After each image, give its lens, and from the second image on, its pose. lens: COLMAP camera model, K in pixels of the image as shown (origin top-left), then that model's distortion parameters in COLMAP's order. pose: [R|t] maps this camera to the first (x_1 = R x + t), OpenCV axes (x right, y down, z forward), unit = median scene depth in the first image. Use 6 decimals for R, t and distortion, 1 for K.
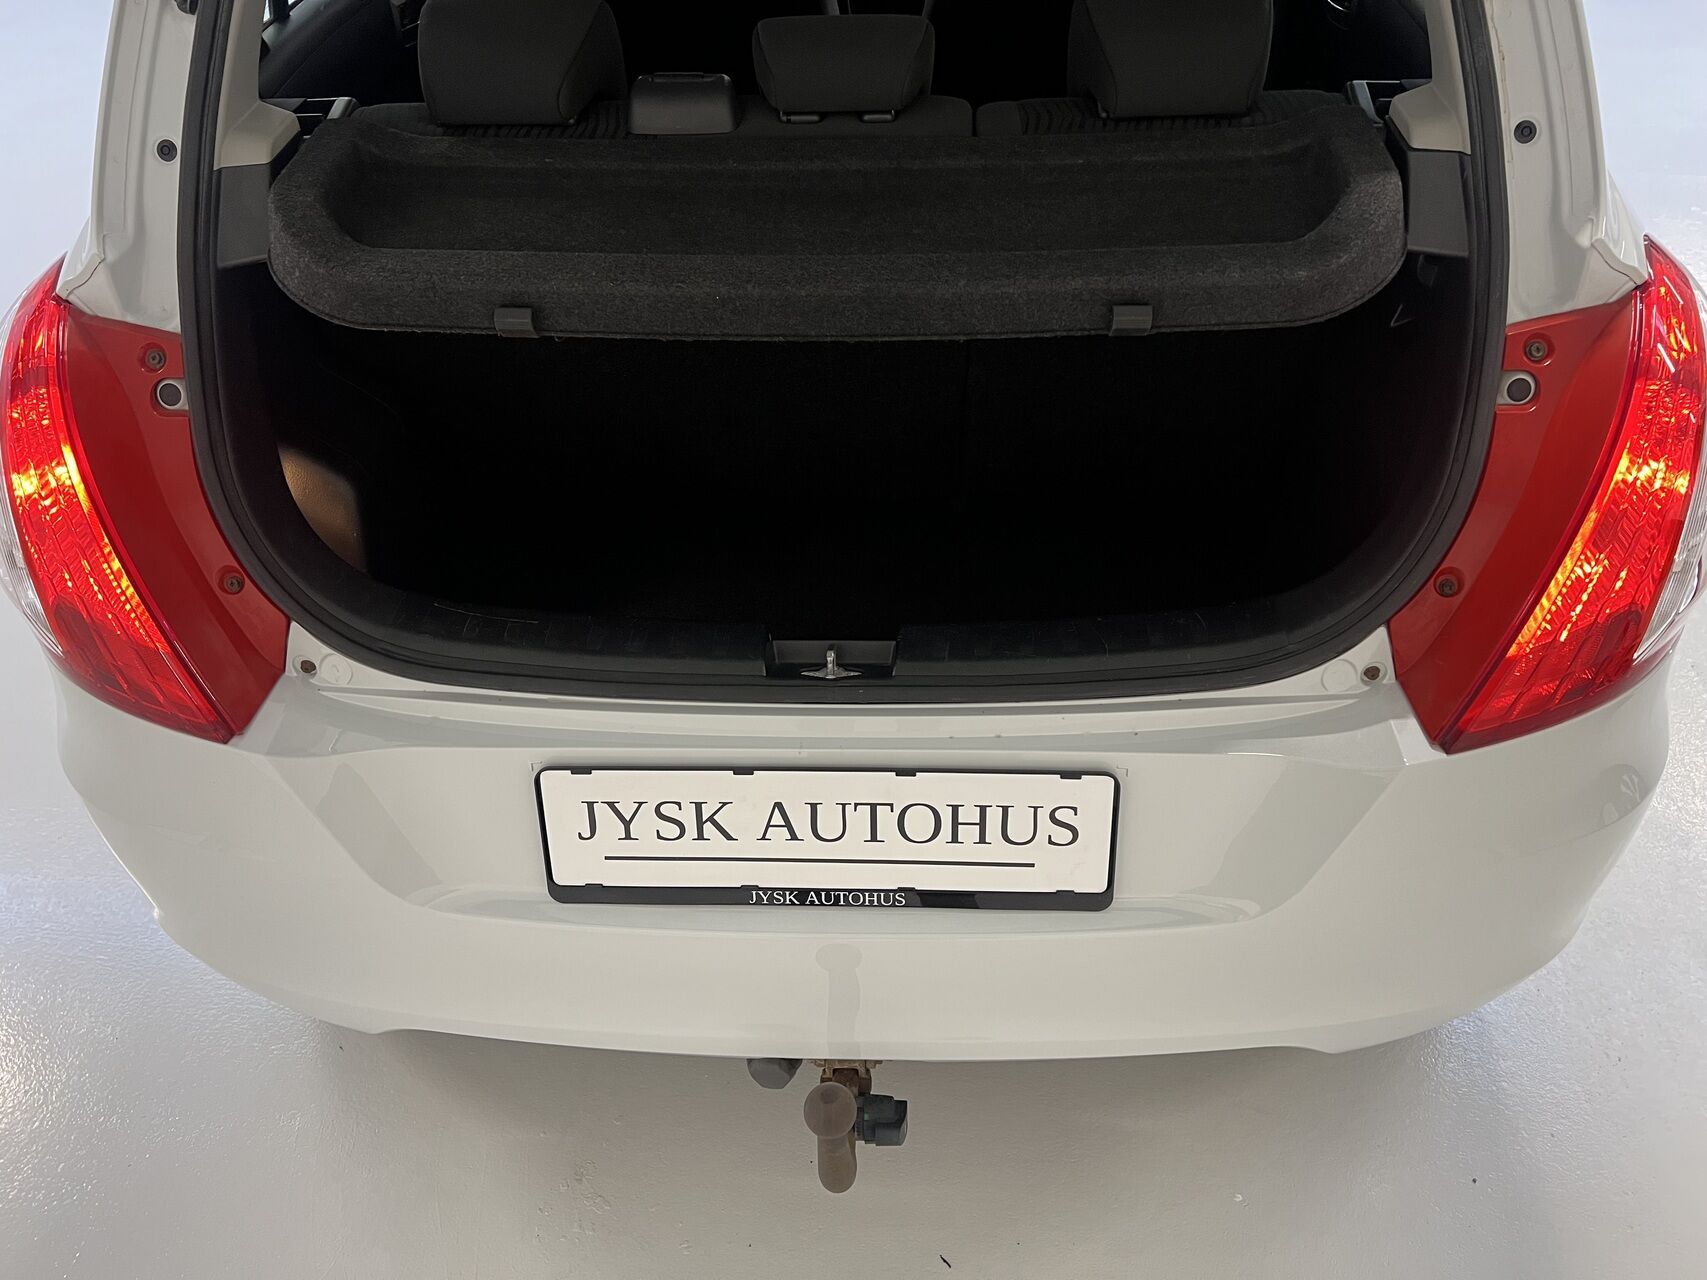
lens RADIAL K [[1290.4, 0, 861.5], [0, 1290.4, 630.6], [0, 0, 1]] dist [0.065290, -0.058660]
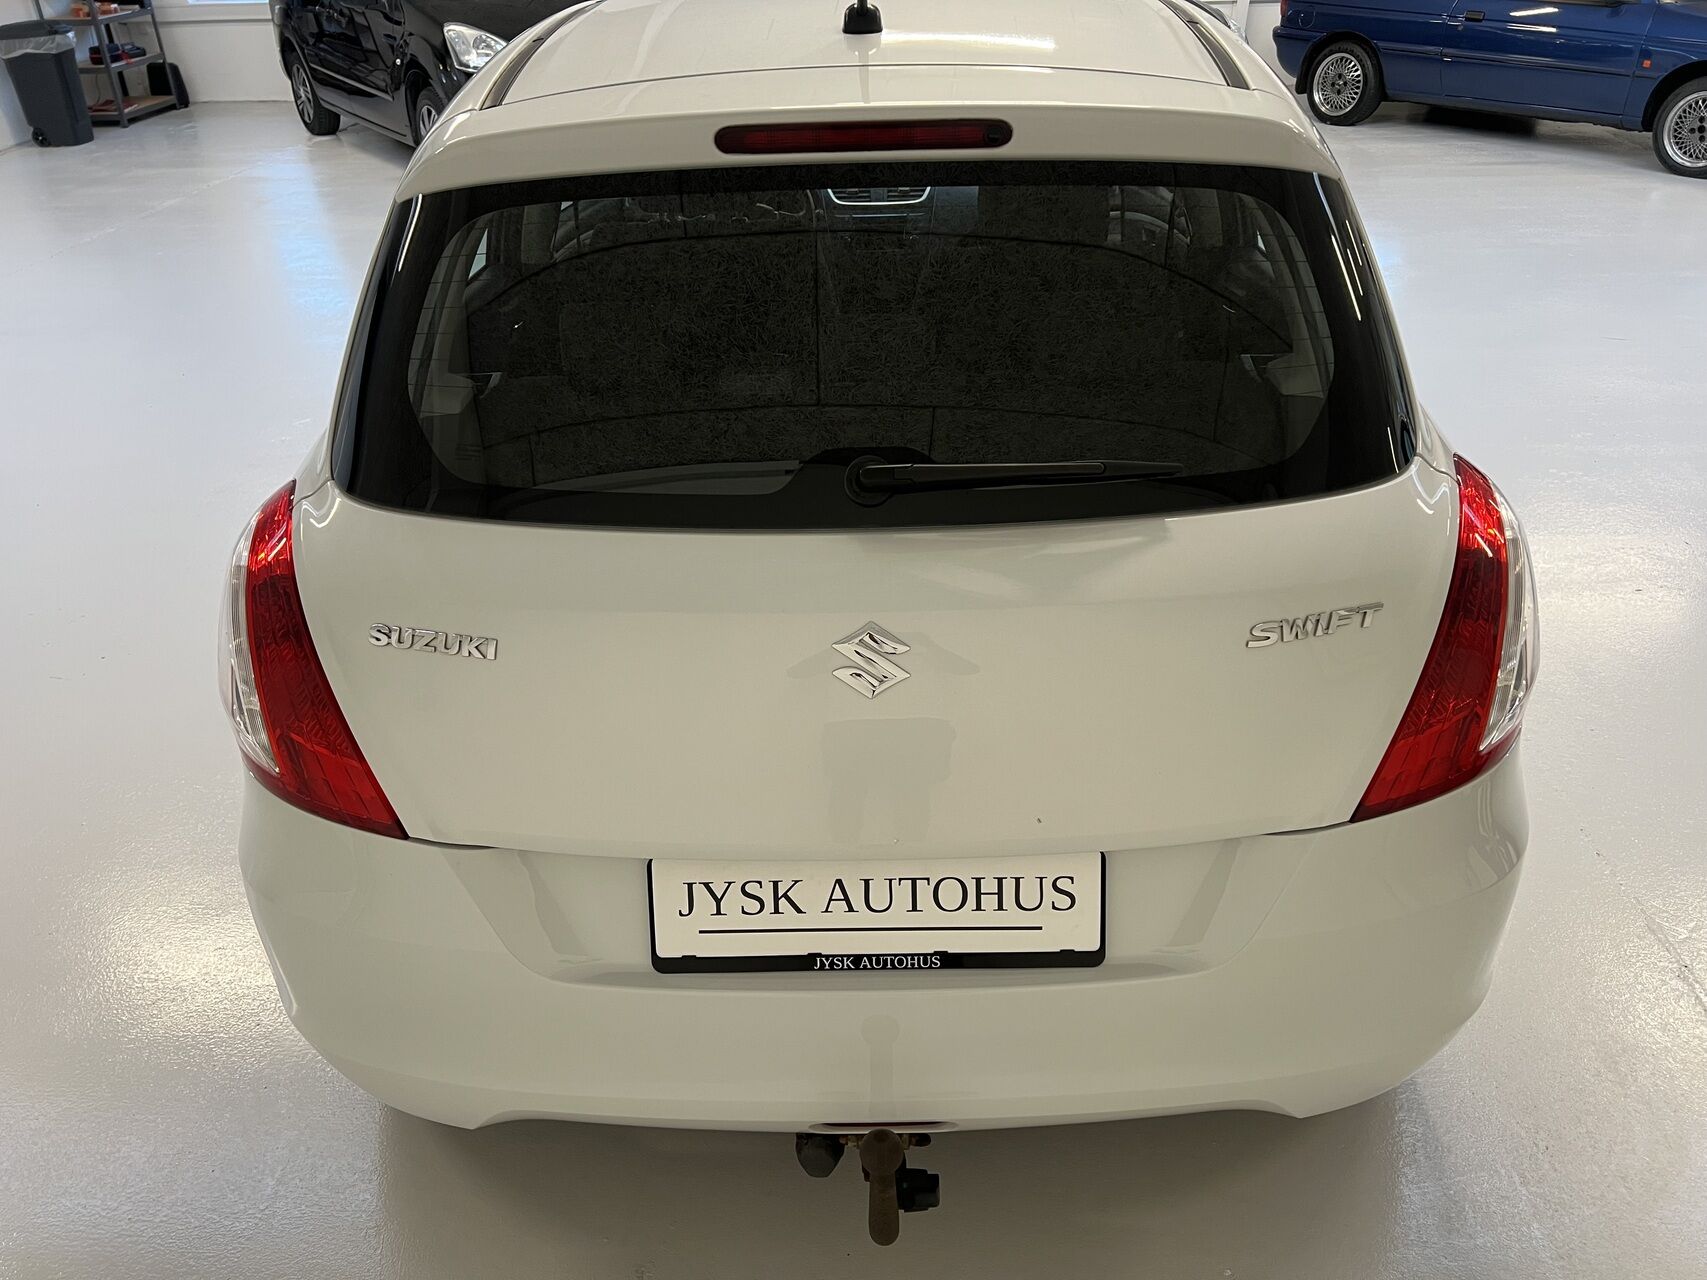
lens RADIAL K [[1290.4, 0, 855.8], [0, 1290.4, 638.0], [0, 0, 1]] dist [0.065290, -0.058660]
pose [[0.999375, -0.015054, 0.031987, -0.083826], [0.021501, 0.977044, -0.211949, 0.168776], [-0.028062, 0.212504, 0.976757, -0.287773]]
